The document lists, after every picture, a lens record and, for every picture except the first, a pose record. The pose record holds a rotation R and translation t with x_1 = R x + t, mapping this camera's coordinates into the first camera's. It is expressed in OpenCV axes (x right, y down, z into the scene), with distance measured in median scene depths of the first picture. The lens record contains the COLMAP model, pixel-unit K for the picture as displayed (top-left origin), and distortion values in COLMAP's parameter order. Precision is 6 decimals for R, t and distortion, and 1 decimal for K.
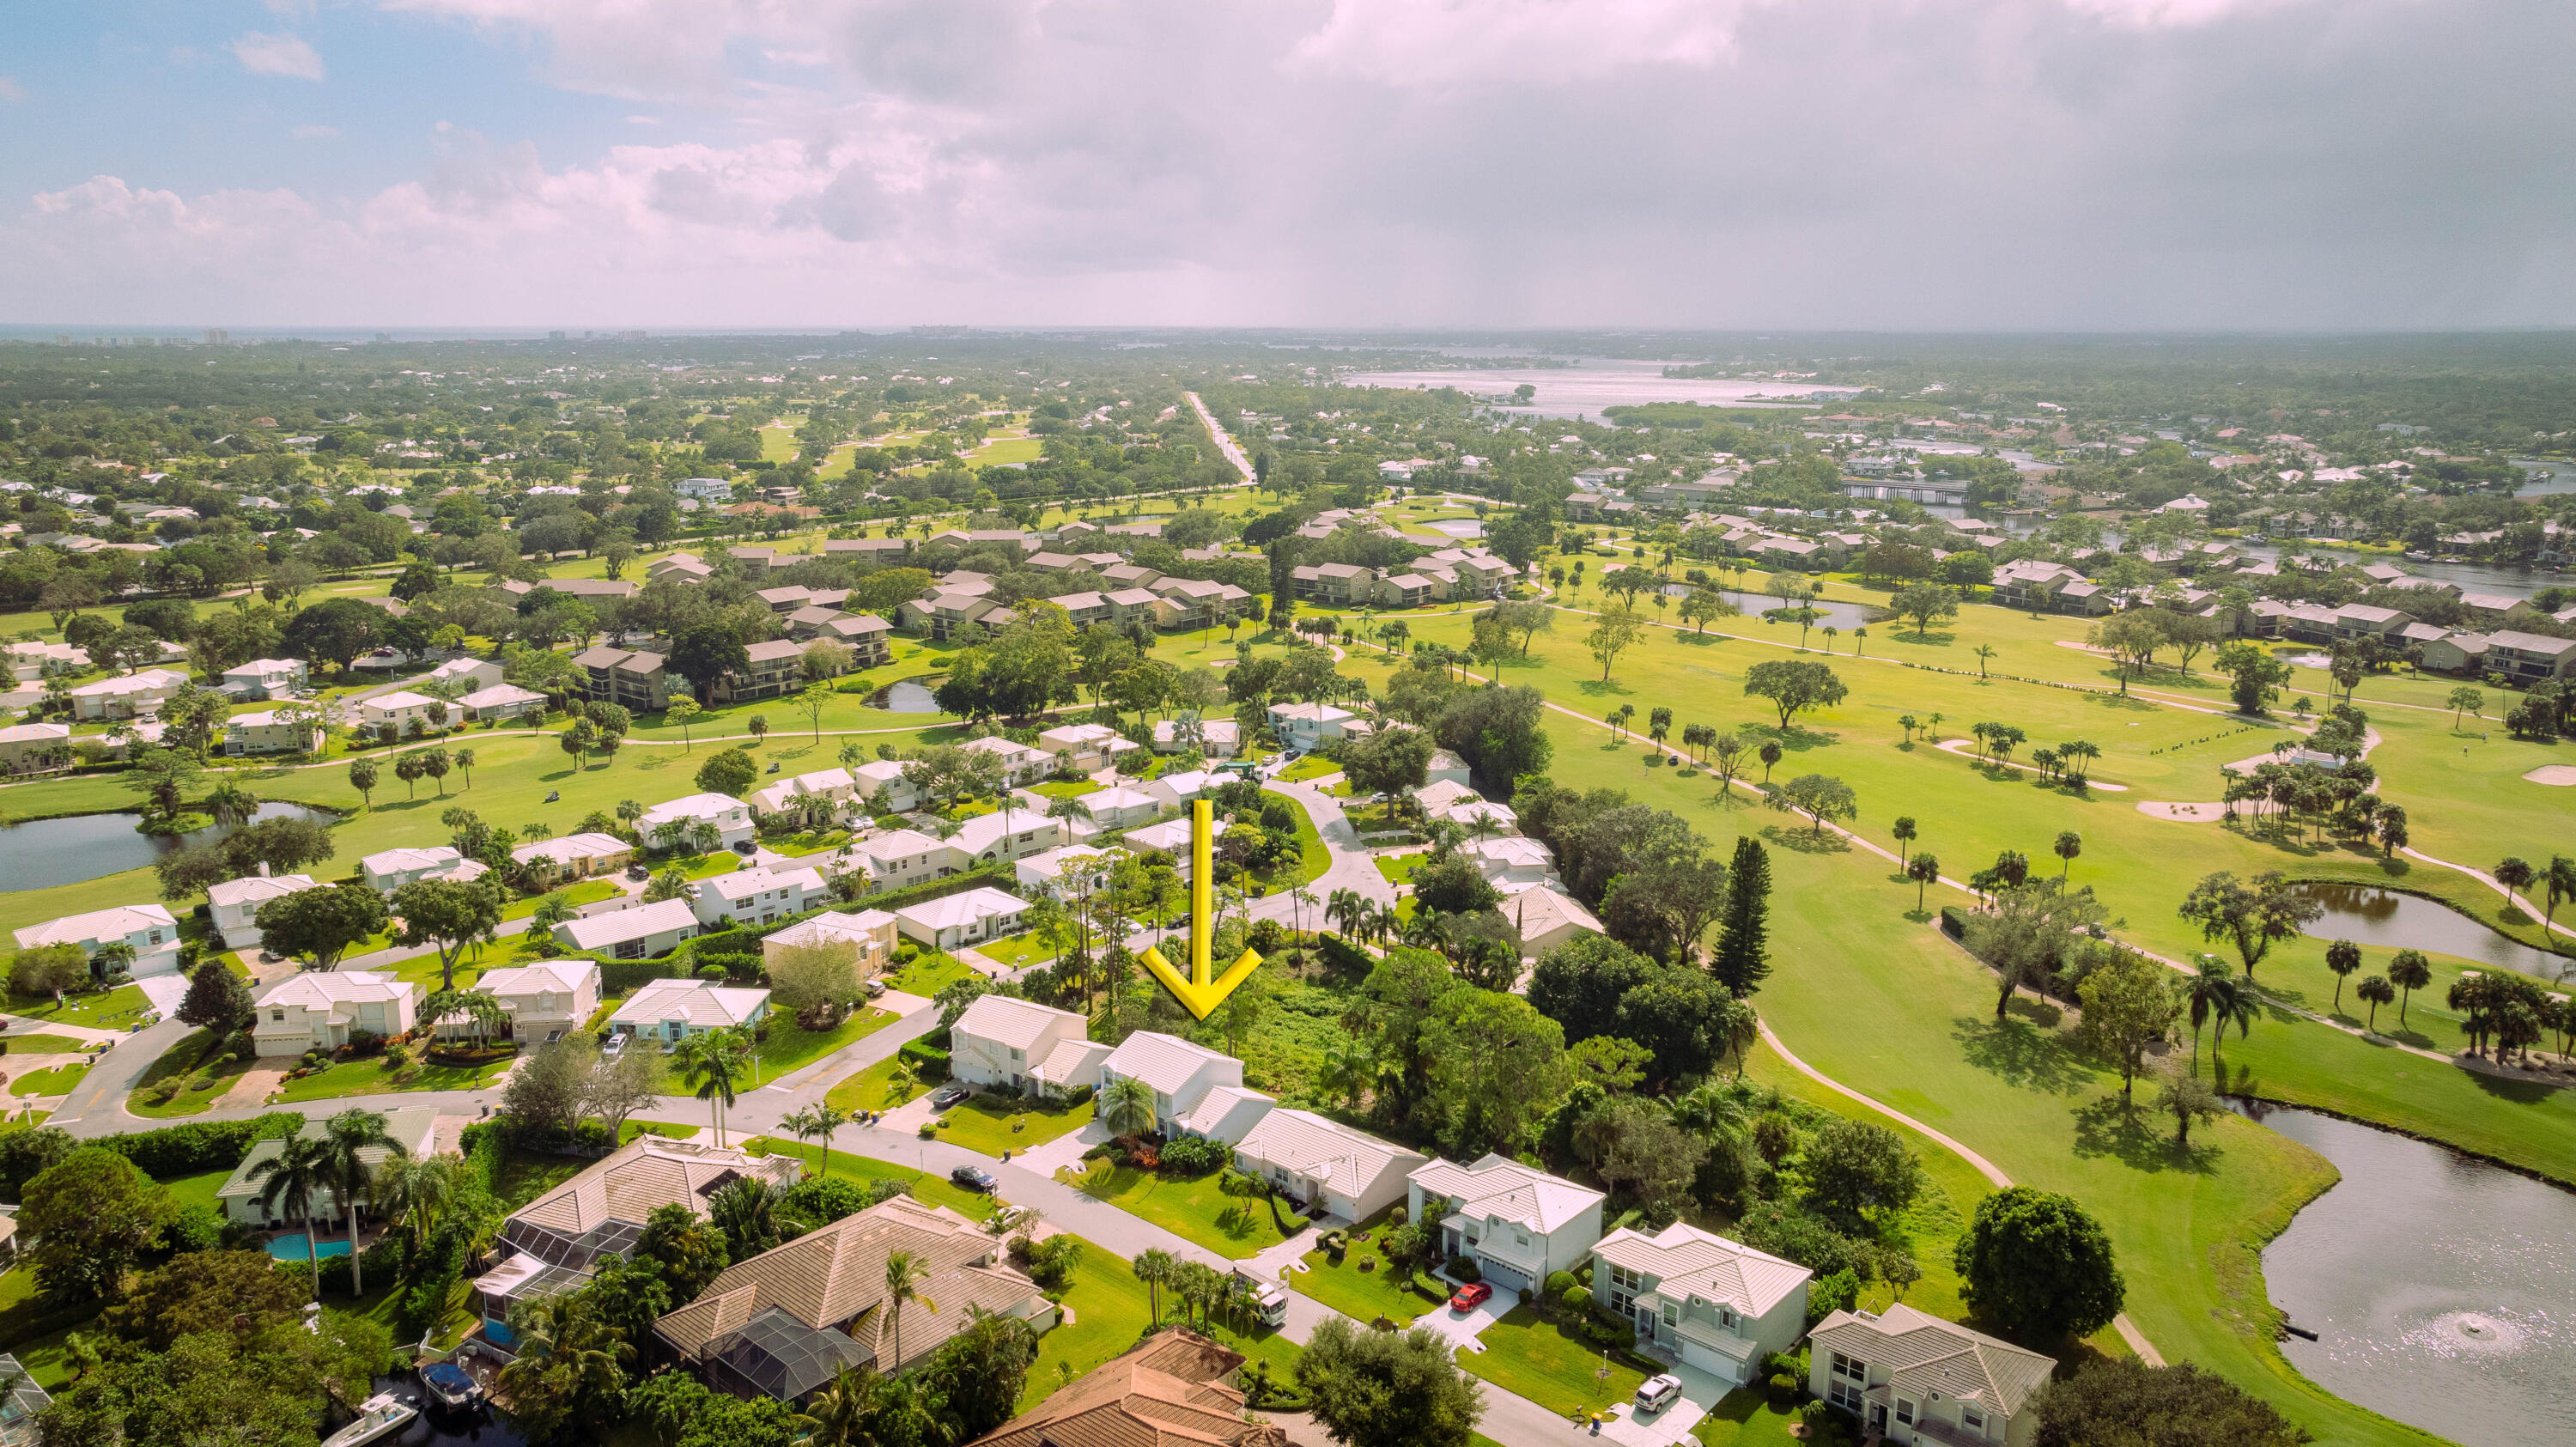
lens RADIAL K [[1790.5, 0, 1288.0], [0, 1790.5, 723.5], [0, 0, 1]] dist [-0.050670, 0.065342]
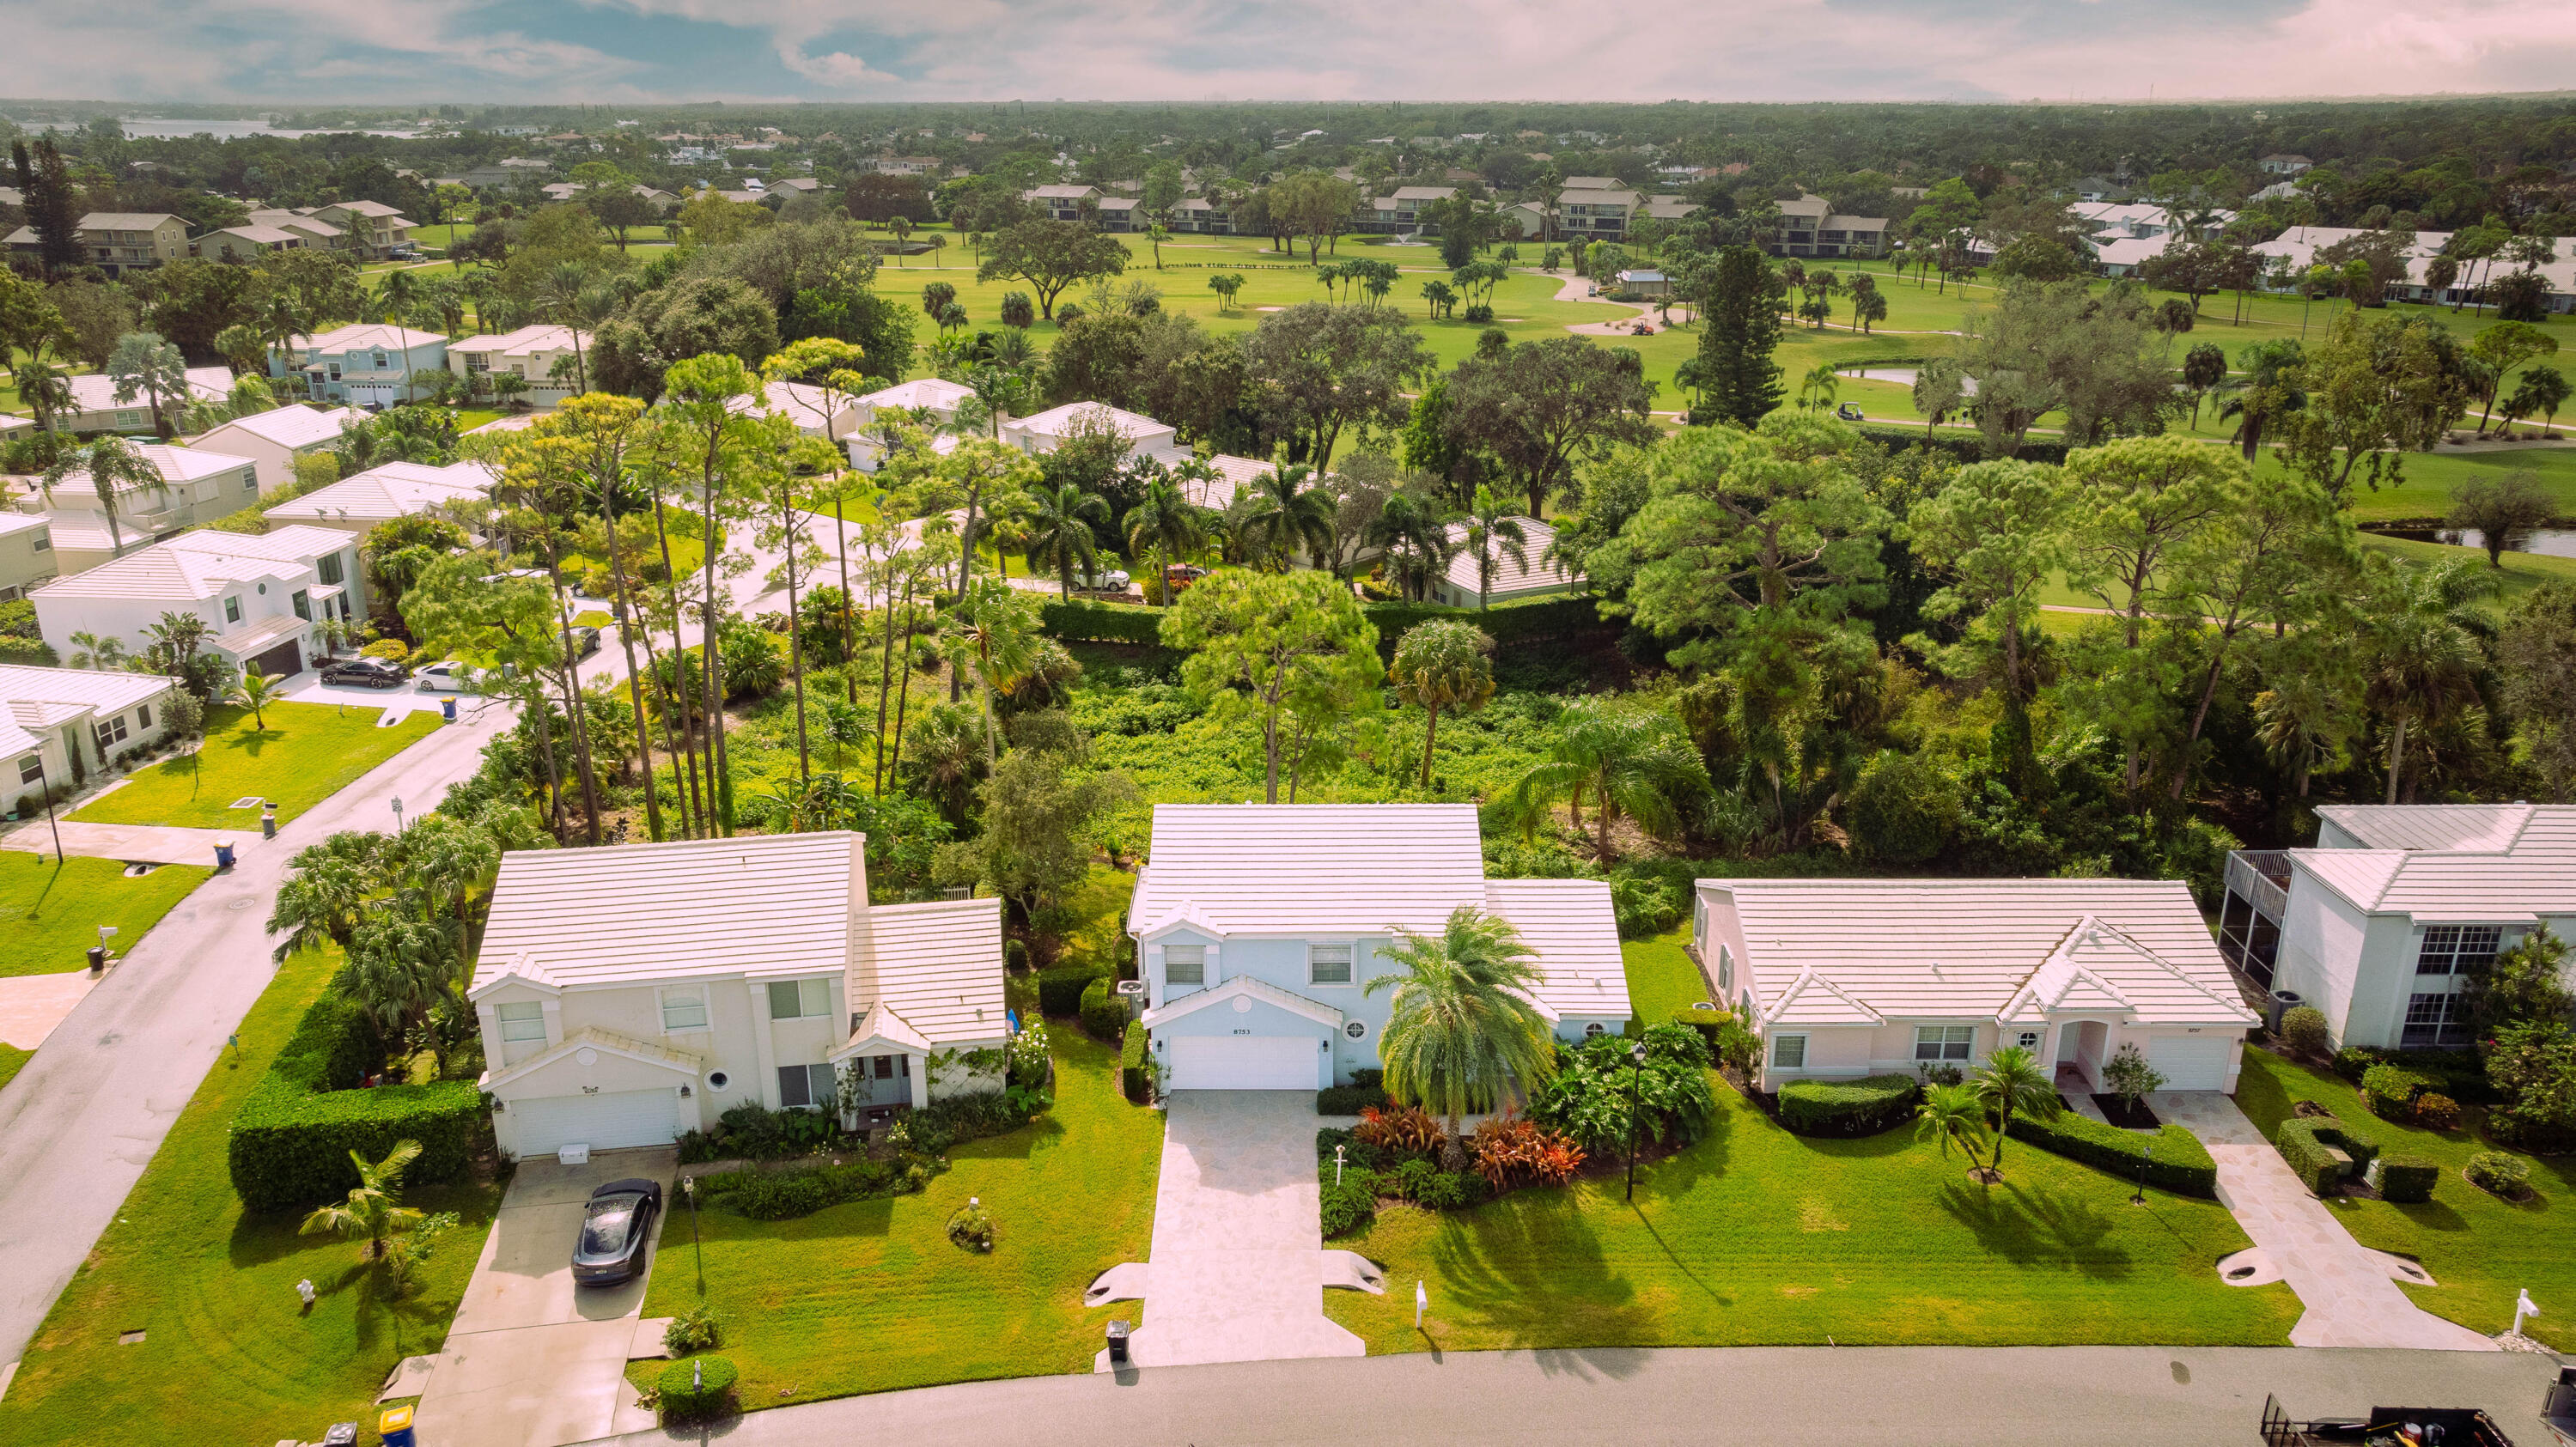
lens RADIAL K [[1790.2, 0, 1288.0], [0, 1790.2, 723.5], [0, 0, 1]] dist [-0.050670, 0.065342]
pose [[0.755175, -0.224044, 0.616048, -0.223306], [0.152090, 0.974019, 0.167794, 0.095488], [-0.637636, -0.033019, 0.769630, 0.646241]]
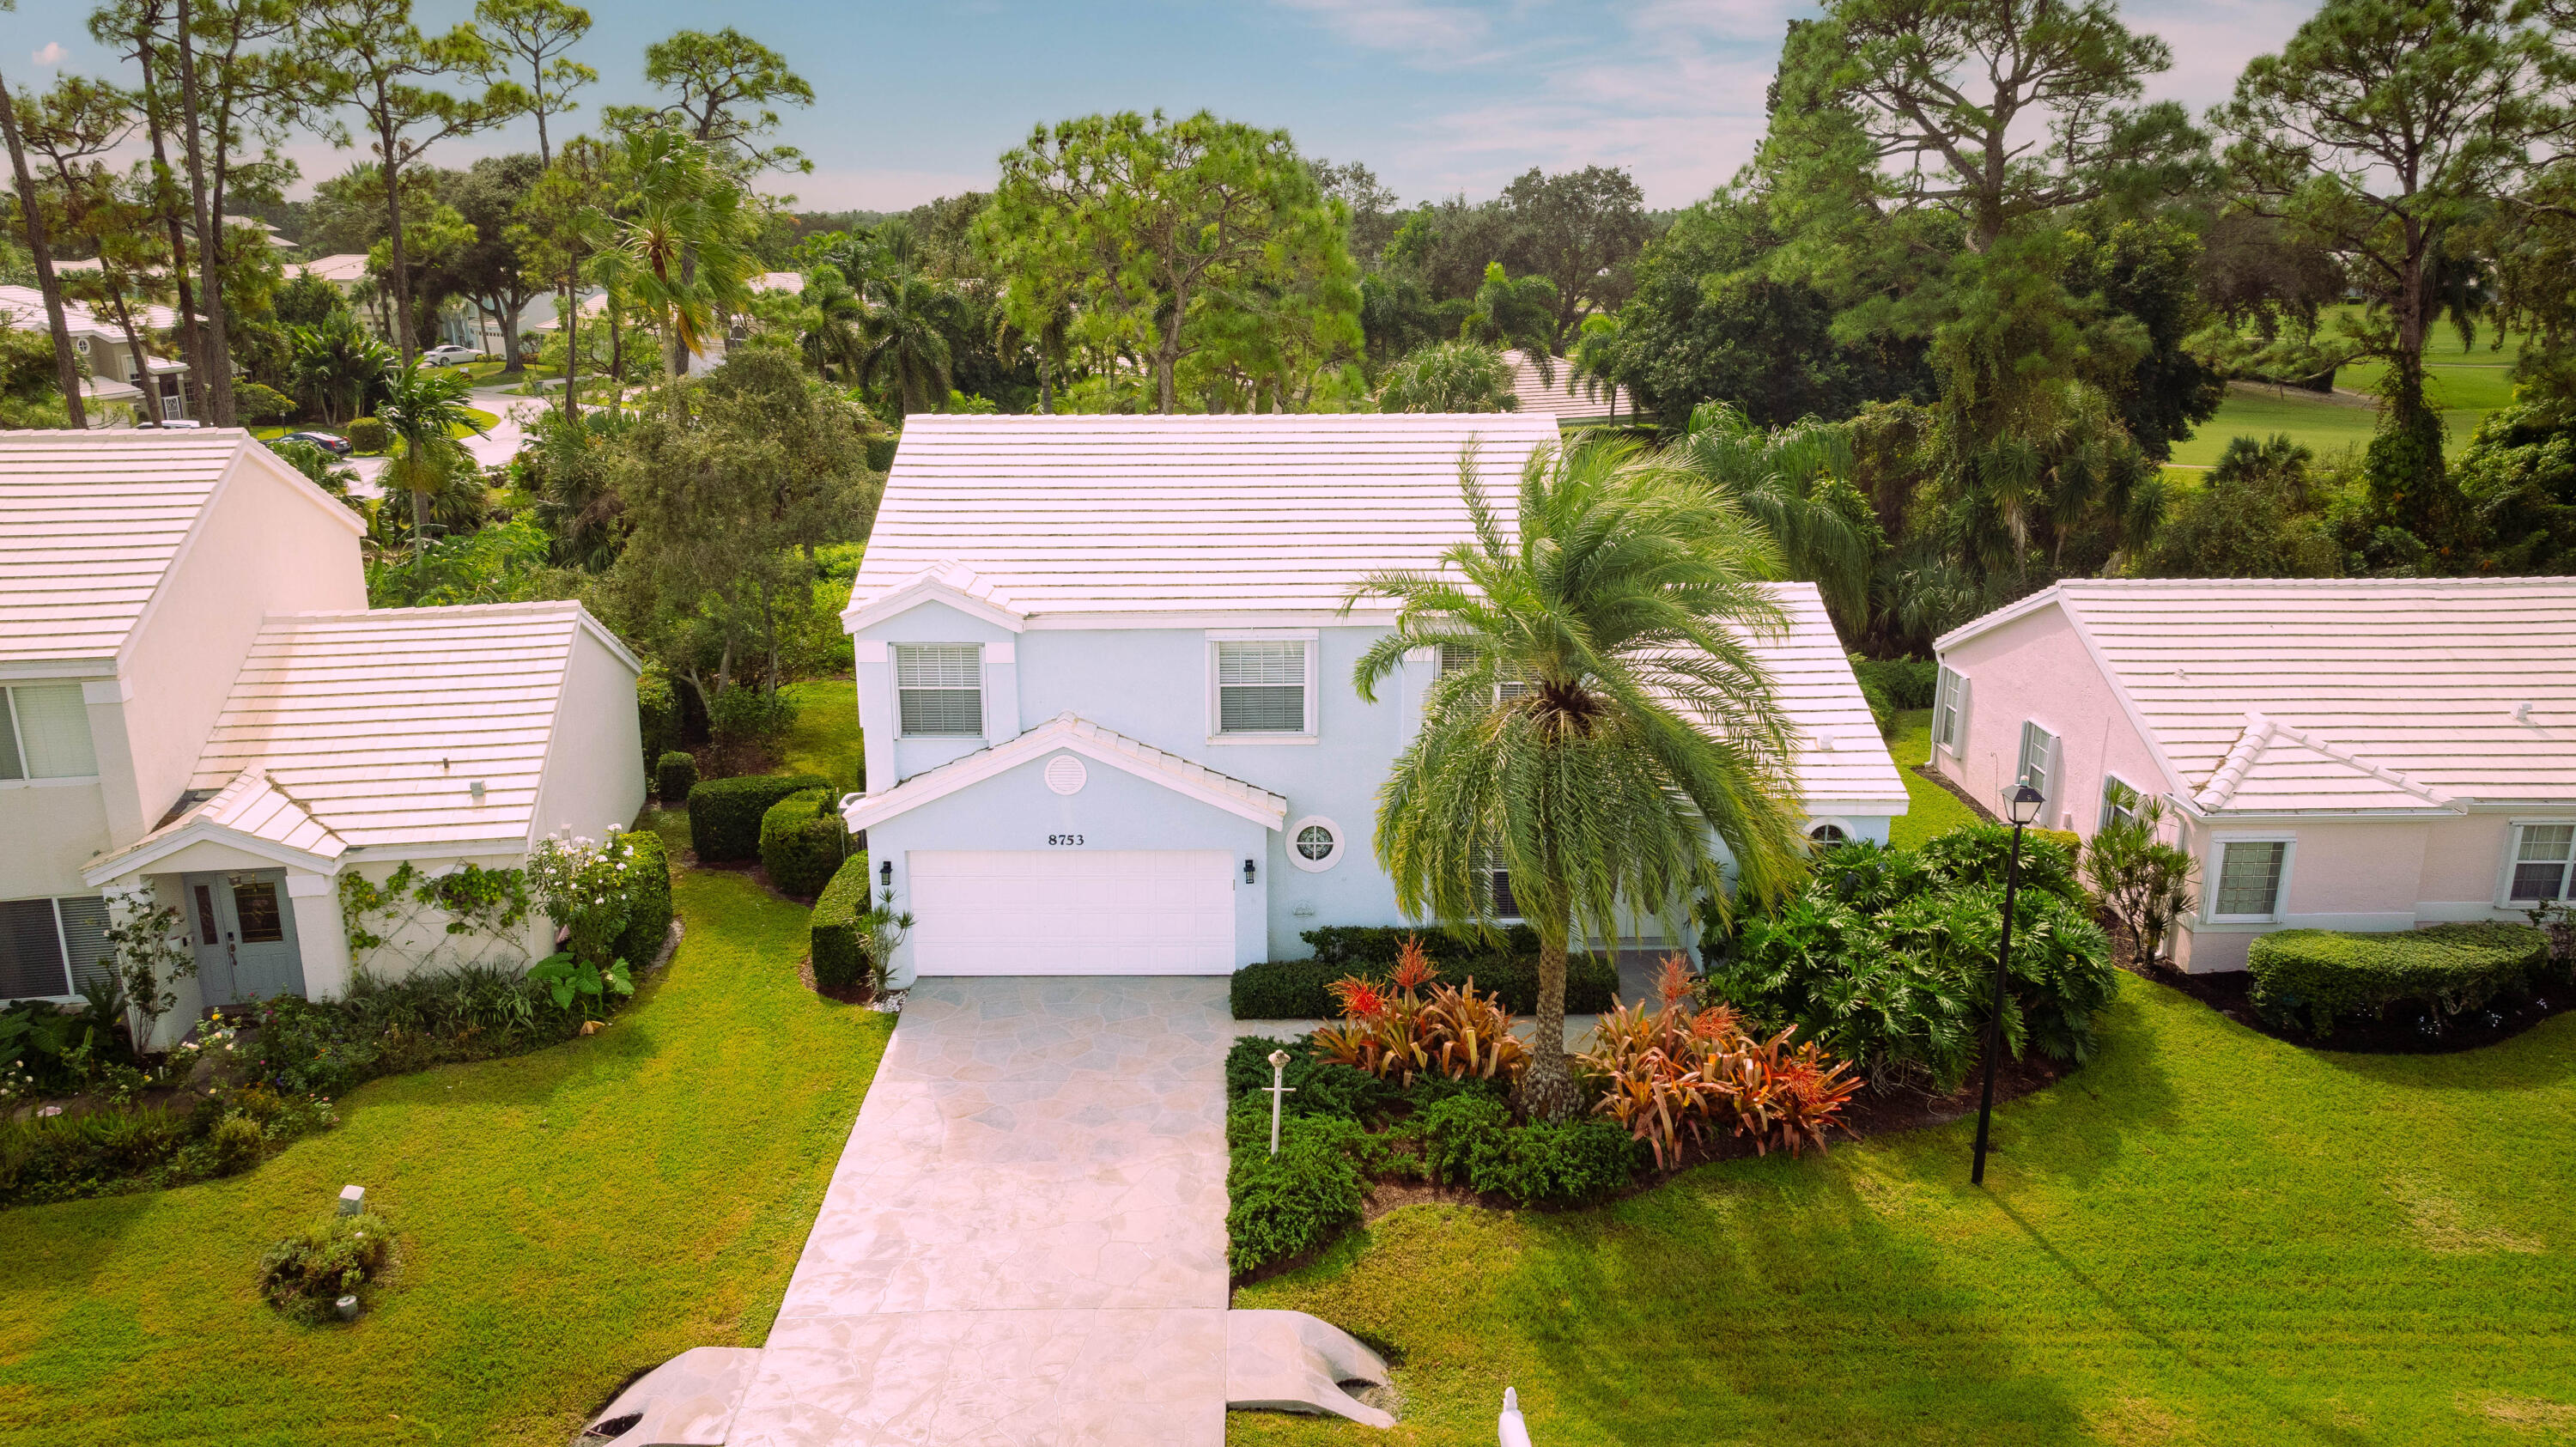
lens RADIAL K [[1790.5, 0, 1288.0], [0, 1790.5, 723.5], [0, 0, 1]] dist [-0.050670, 0.065342]
pose [[0.739083, -0.184924, 0.647735, -0.144757], [0.150680, 0.982600, 0.108596, 0.161858], [-0.656546, 0.017339, 0.754087, 0.747283]]
